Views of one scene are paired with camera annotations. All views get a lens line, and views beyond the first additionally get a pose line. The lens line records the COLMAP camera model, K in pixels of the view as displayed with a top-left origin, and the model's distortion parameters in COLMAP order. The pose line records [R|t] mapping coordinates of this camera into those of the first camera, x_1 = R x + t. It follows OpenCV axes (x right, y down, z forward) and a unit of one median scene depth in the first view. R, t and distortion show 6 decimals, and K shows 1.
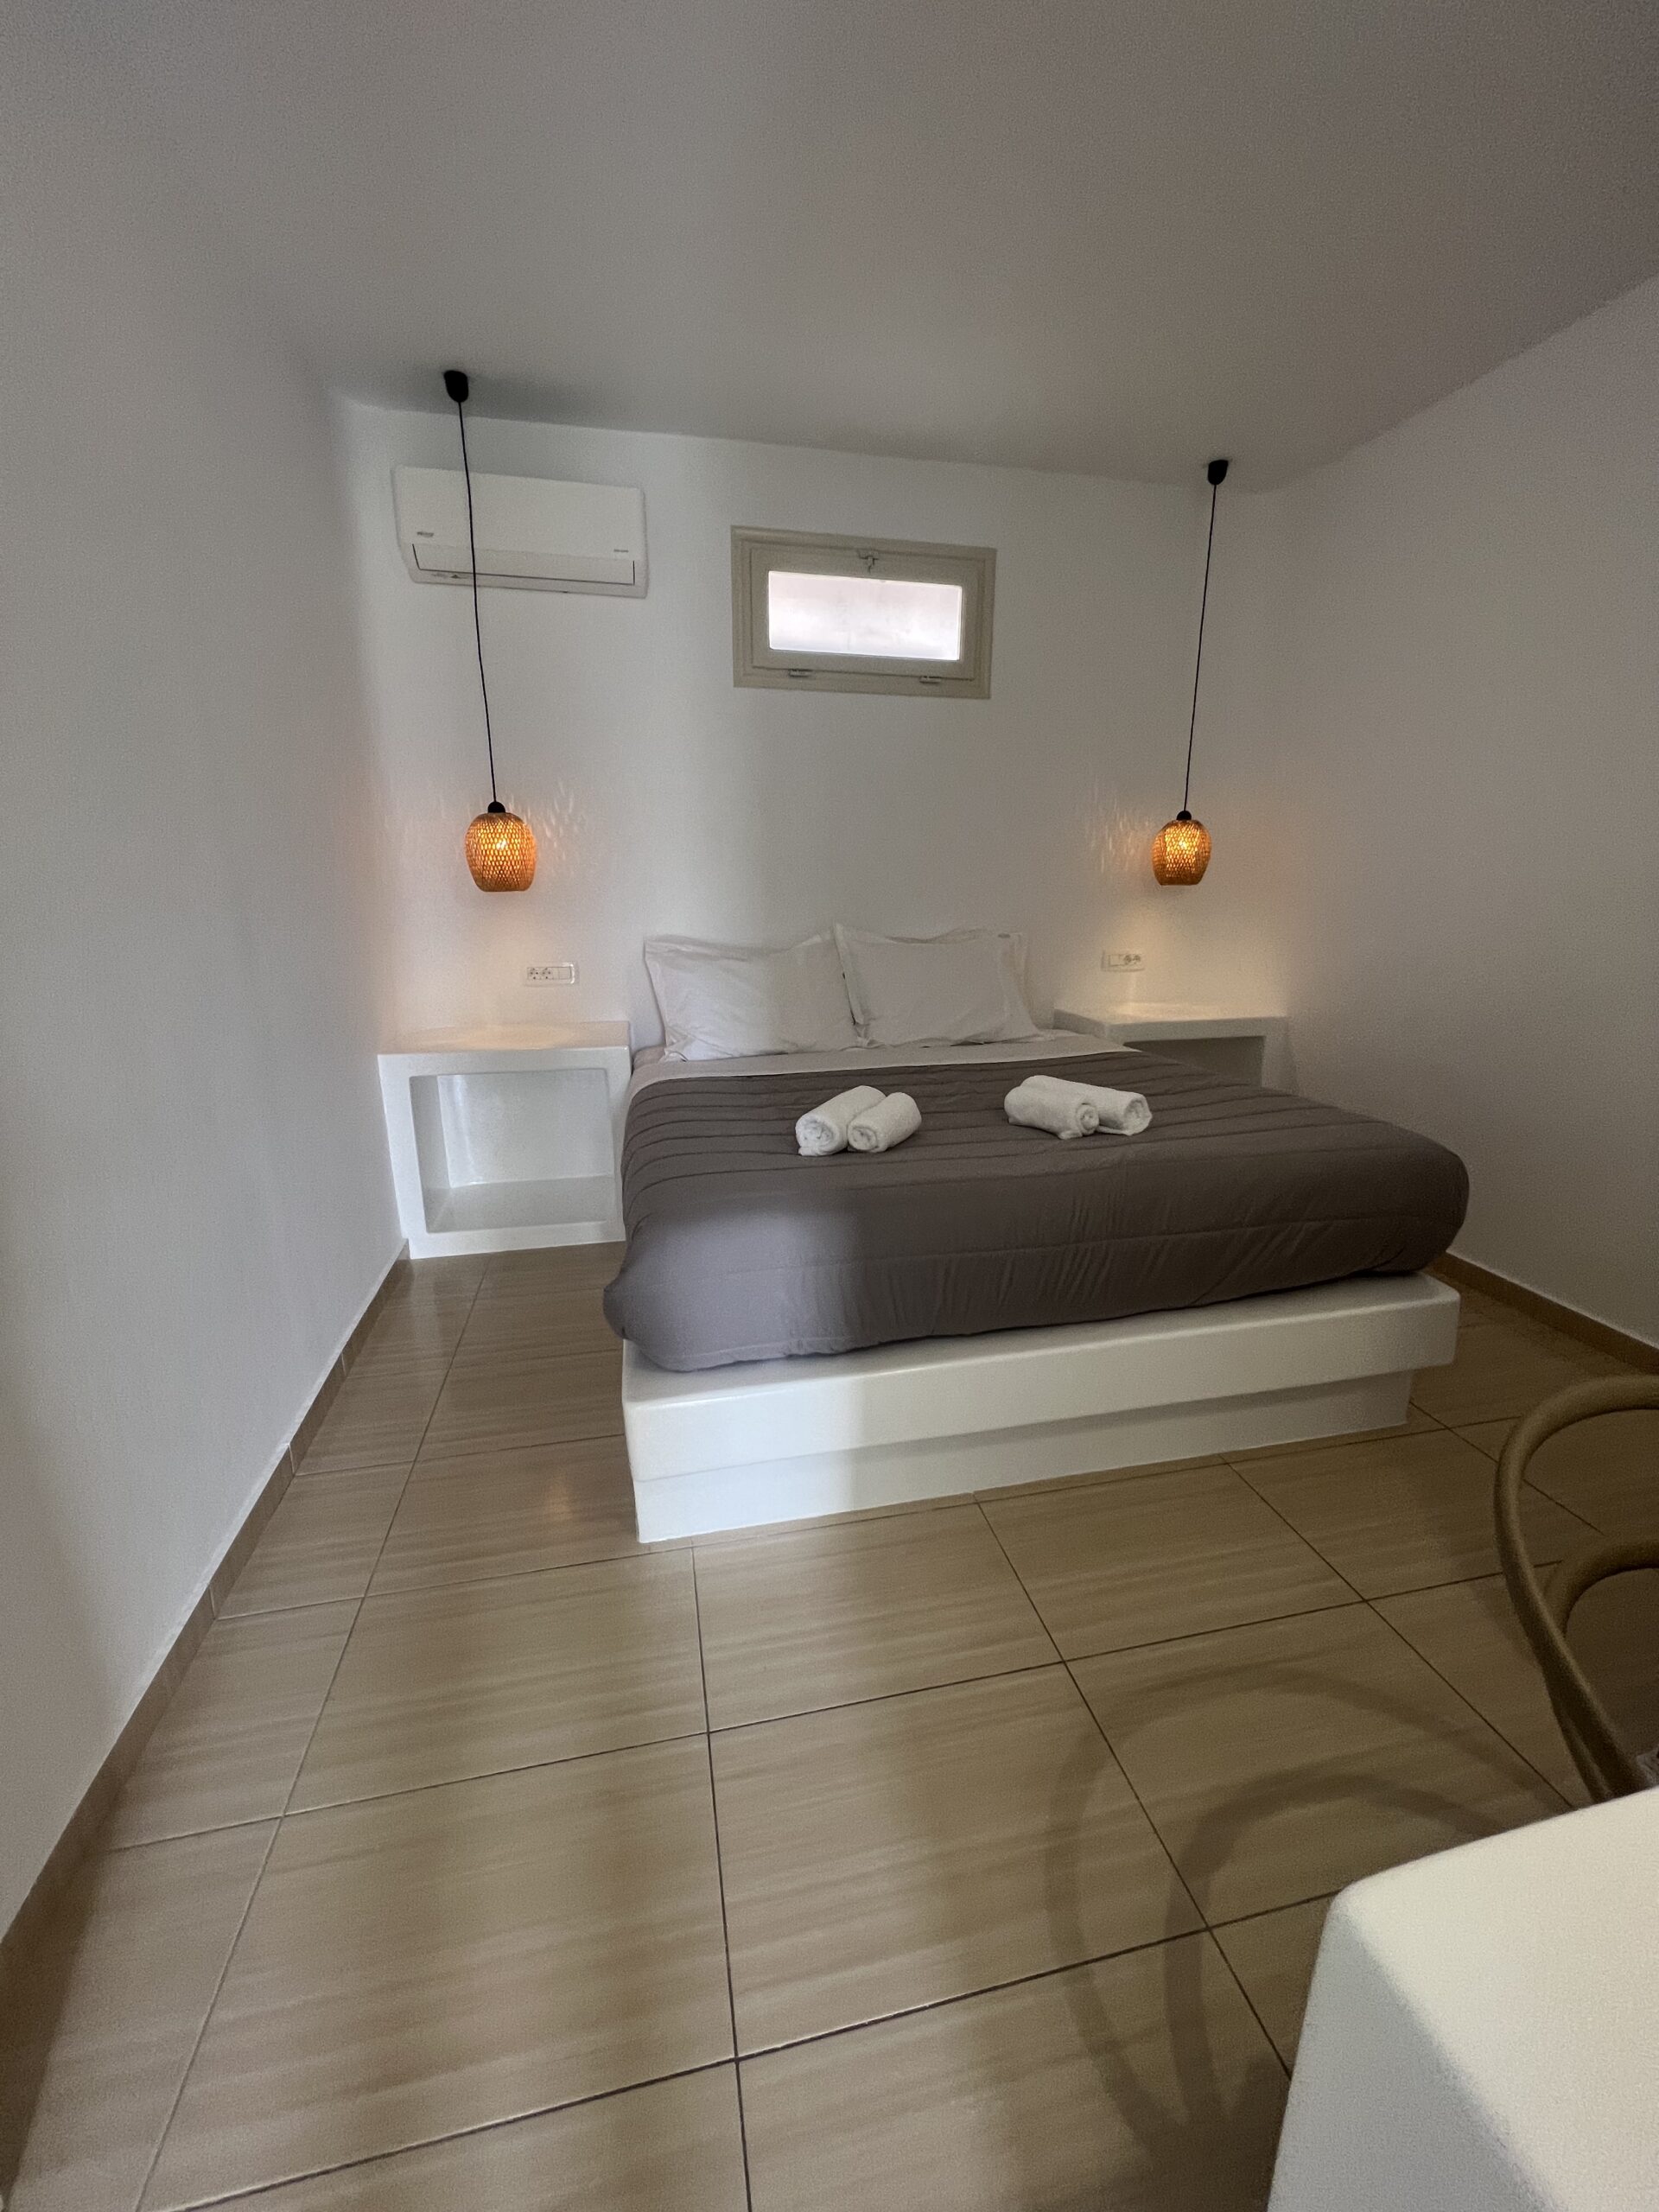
lens RADIAL K [[890.3, 0, 833.3], [0, 890.3, 1109.4], [0, 0, 1]] dist [-0.003385, 0.001735]
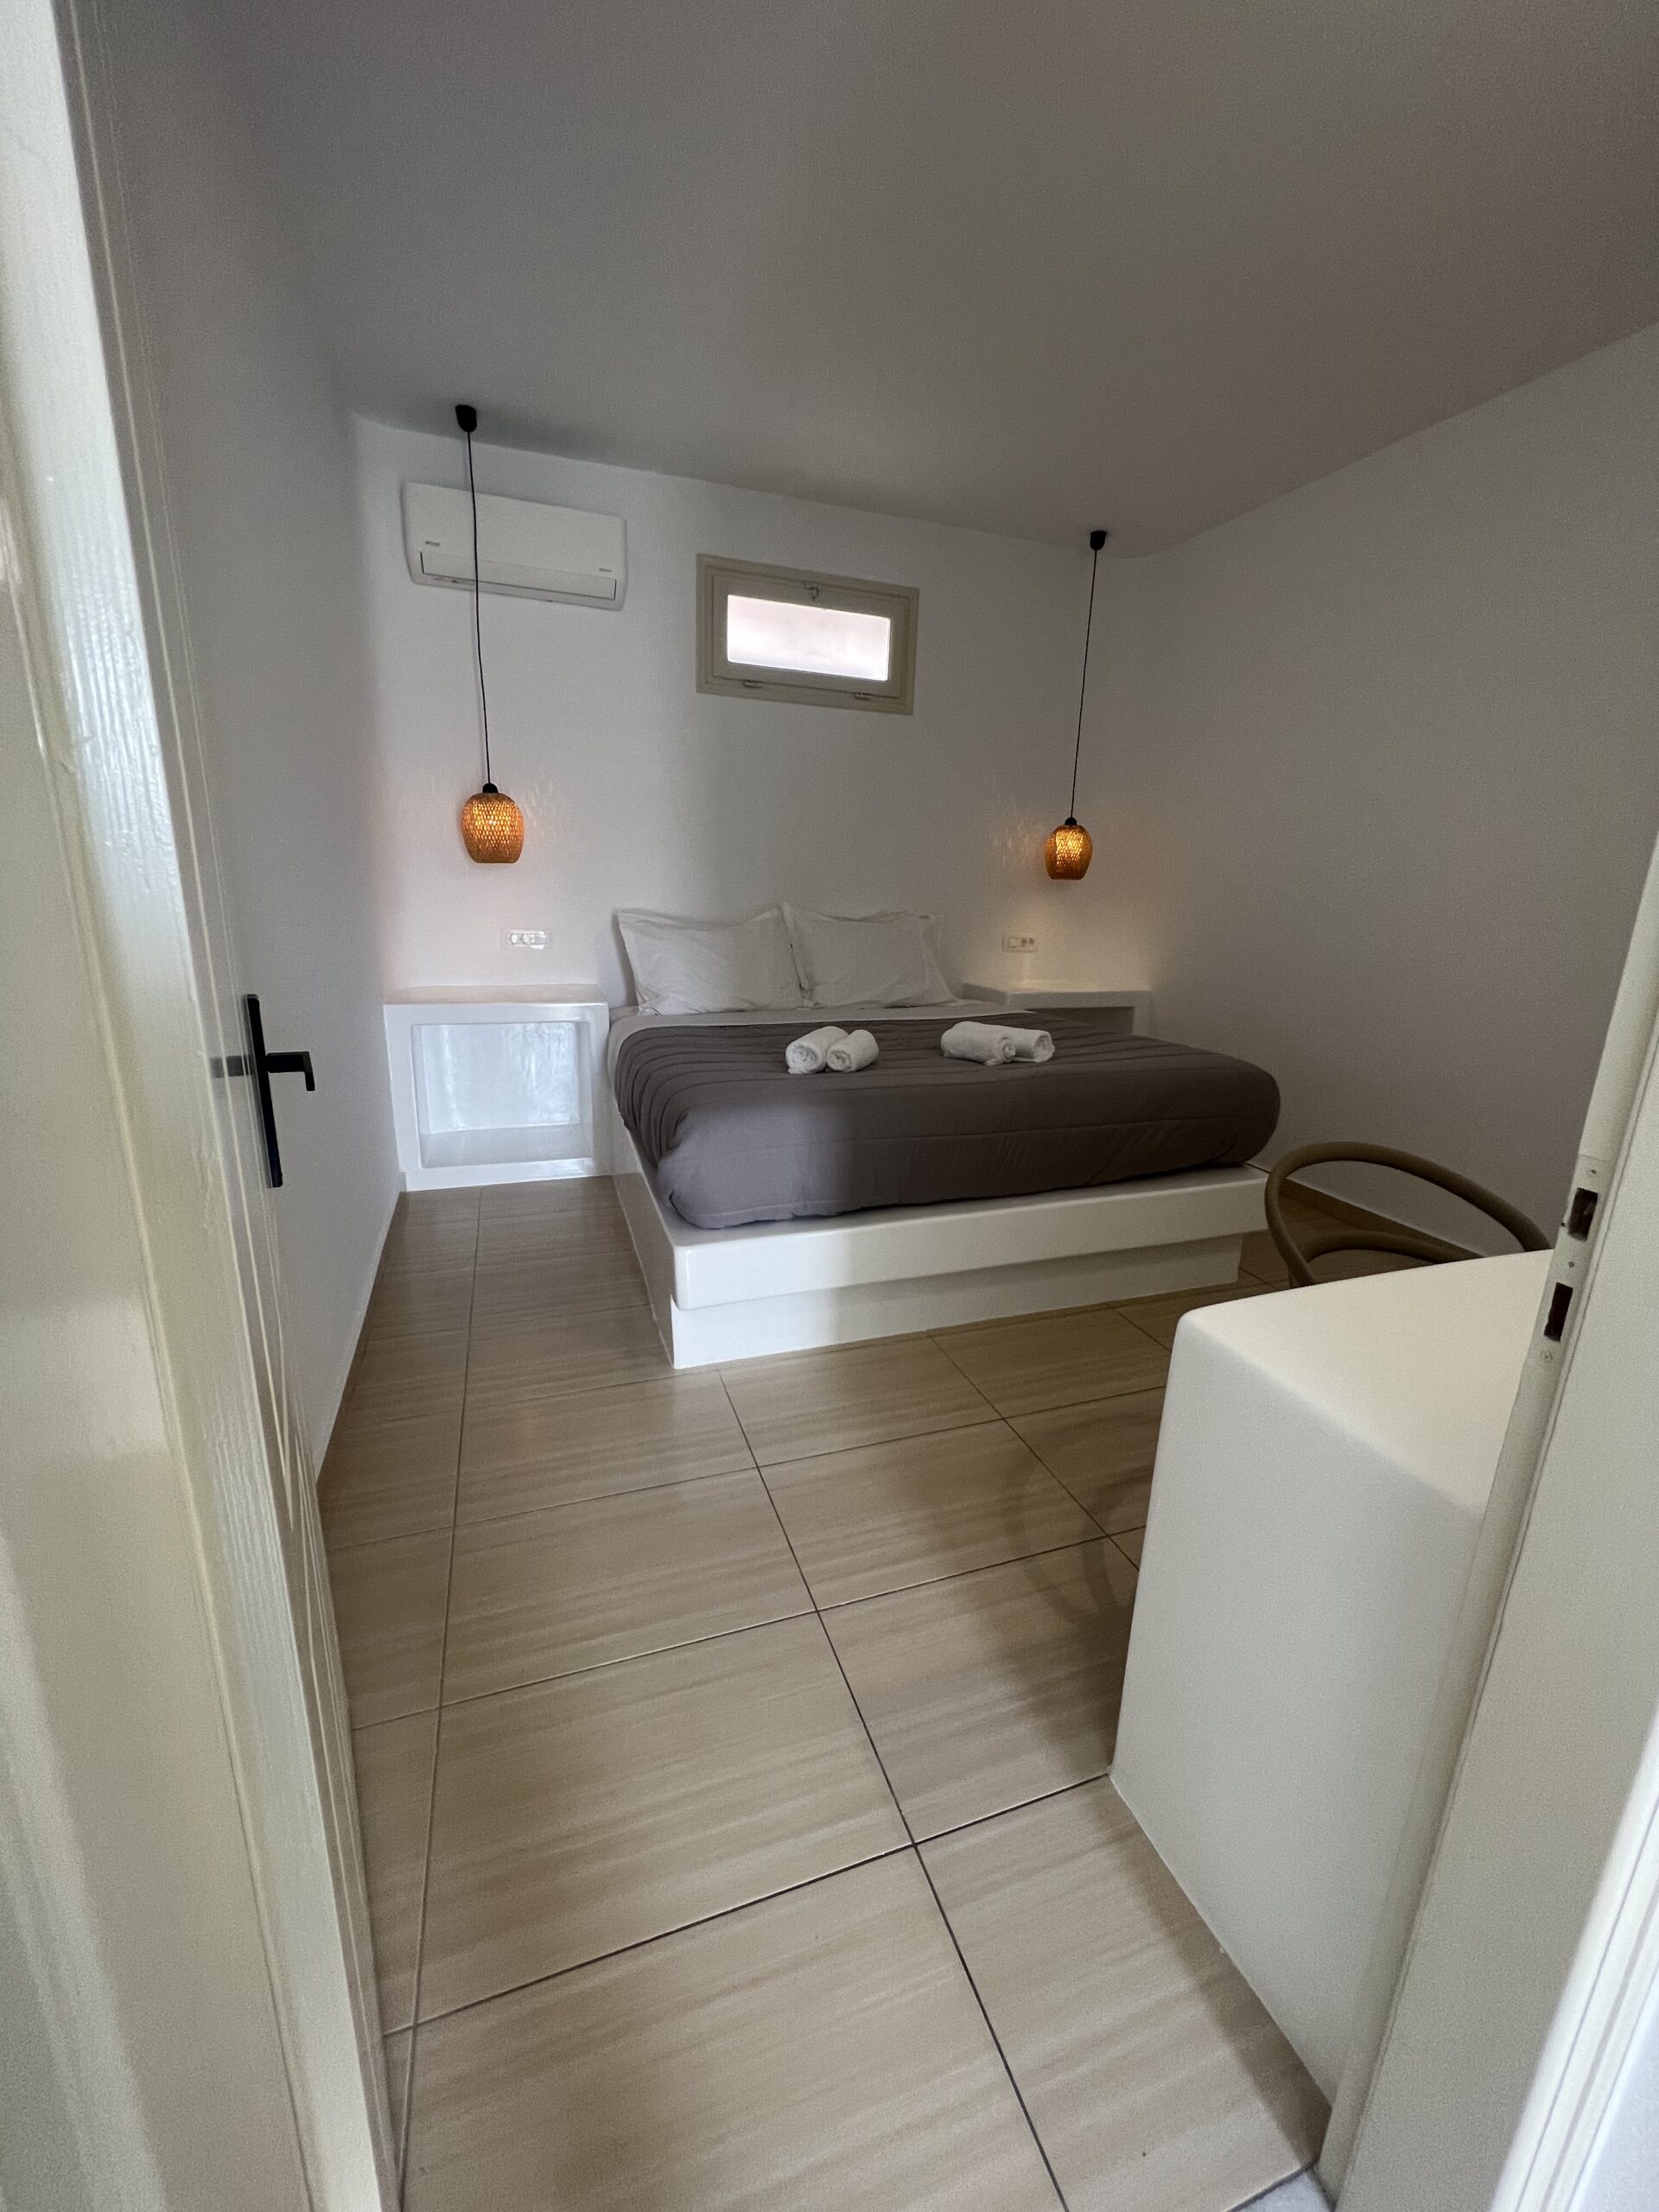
lens RADIAL K [[890.3, 0, 834.6], [0, 890.3, 1110.2], [0, 0, 1]] dist [-0.003385, 0.001735]
pose [[0.991429, -0.001506, 0.130637, -0.088480], [0.001382, 0.999999, 0.001039, 0.064694], [-0.130638, -0.000850, 0.991430, -0.166570]]
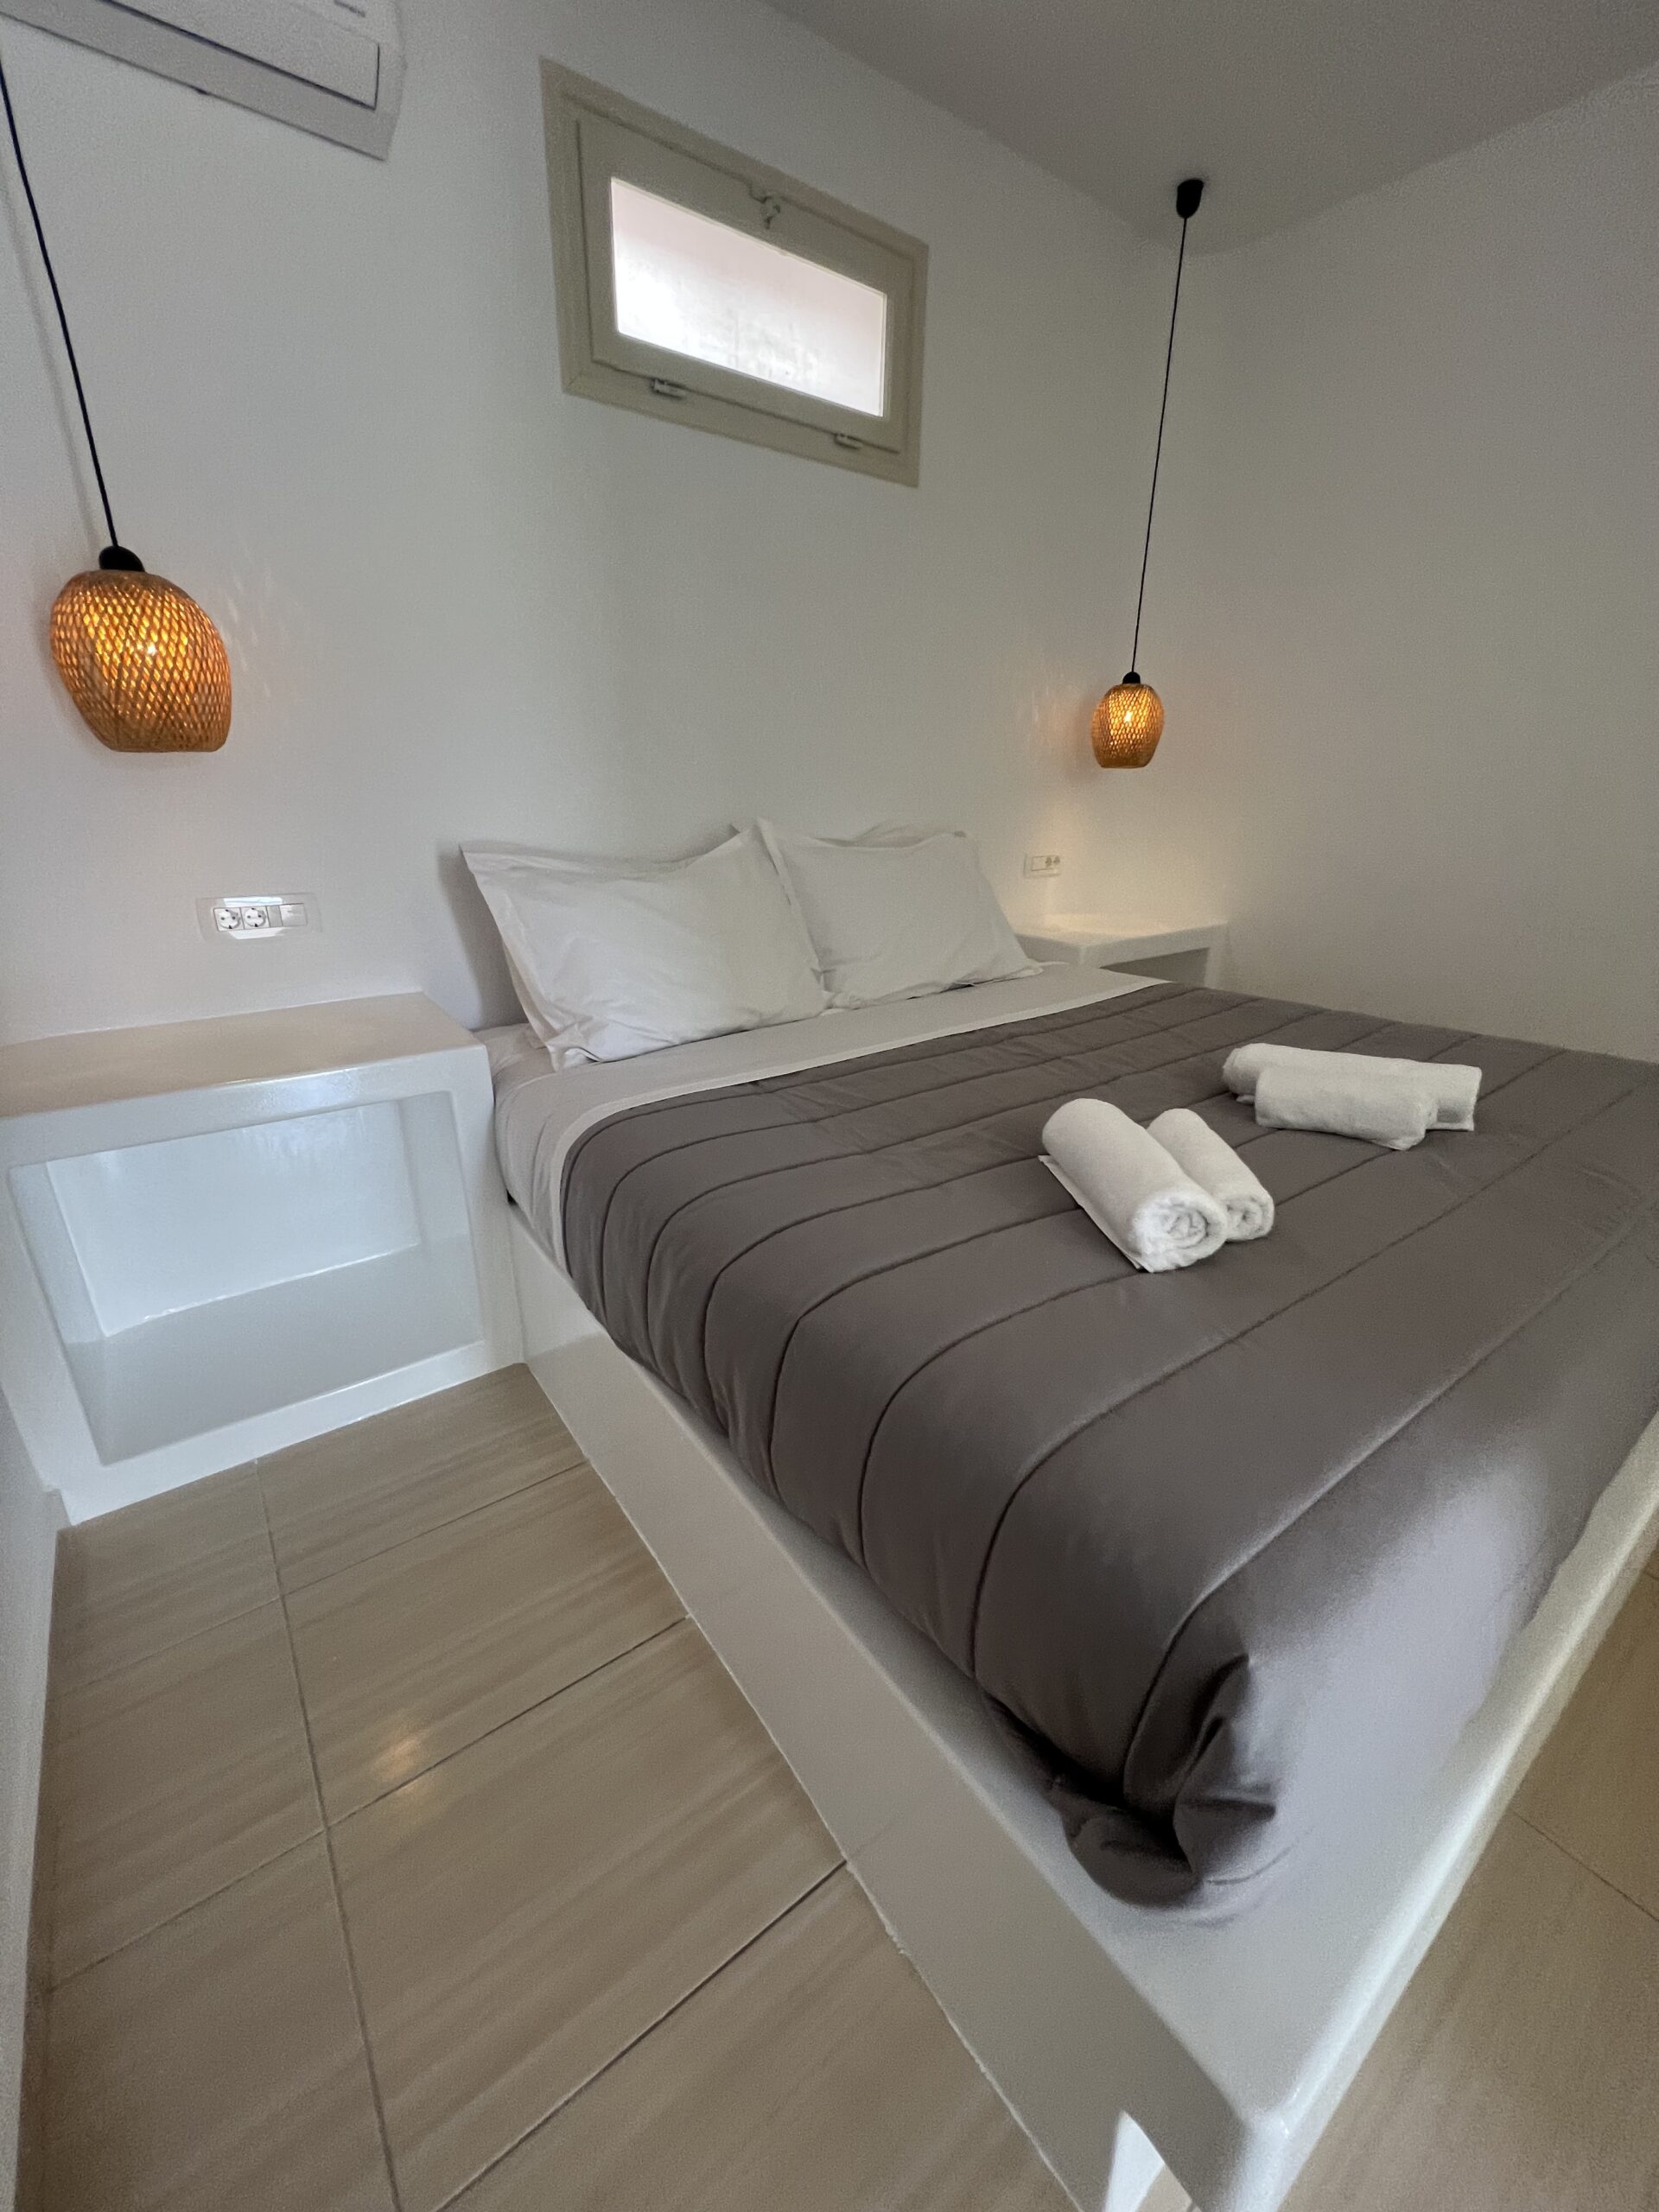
lens RADIAL K [[890.3, 0, 834.8], [0, 890.3, 1108.5], [0, 0, 1]] dist [-0.003385, 0.001735]
pose [[0.908989, -0.134789, 0.394424, -0.249064], [0.093670, 0.988124, 0.121805, -0.076965], [-0.406158, -0.073774, 0.910820, 0.390484]]
